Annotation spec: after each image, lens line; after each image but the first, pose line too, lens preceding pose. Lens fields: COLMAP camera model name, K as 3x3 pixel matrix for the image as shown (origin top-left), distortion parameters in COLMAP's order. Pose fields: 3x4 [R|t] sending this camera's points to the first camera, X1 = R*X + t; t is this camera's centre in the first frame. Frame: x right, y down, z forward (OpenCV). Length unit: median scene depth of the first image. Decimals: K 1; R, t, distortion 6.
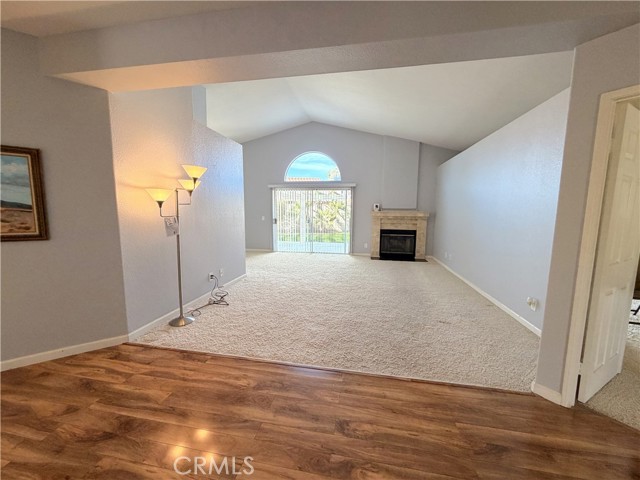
lens RADIAL K [[254.6, 0, 320.9], [0, 254.6, 236.7], [0, 0, 1]] dist [-0.000474, 0.000171]
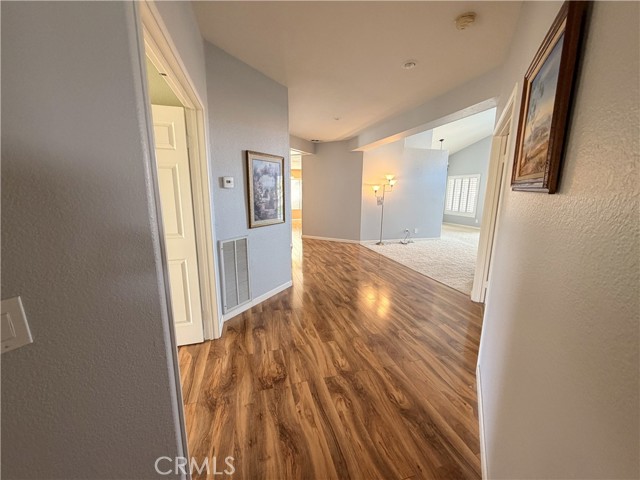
lens RADIAL K [[254.6, 0, 319.2], [0, 254.6, 240.8], [0, 0, 1]] dist [-0.000474, 0.000171]
pose [[0.445834, 0.160195, -0.880664, 1.331826], [-0.091097, 0.986867, 0.133396, 0.057207], [0.890468, 0.020754, 0.454572, -0.566361]]
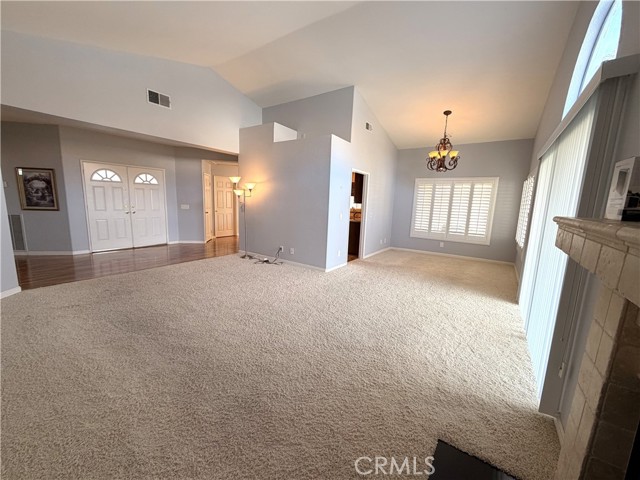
lens RADIAL K [[254.6, 0, 321.1], [0, 254.6, 241.4], [0, 0, 1]] dist [-0.000474, 0.000171]
pose [[-0.403236, 0.119090, -0.907314, 1.100830], [-0.133620, 0.973206, 0.187123, -0.260496], [0.905288, 0.196690, -0.376519, 2.528195]]
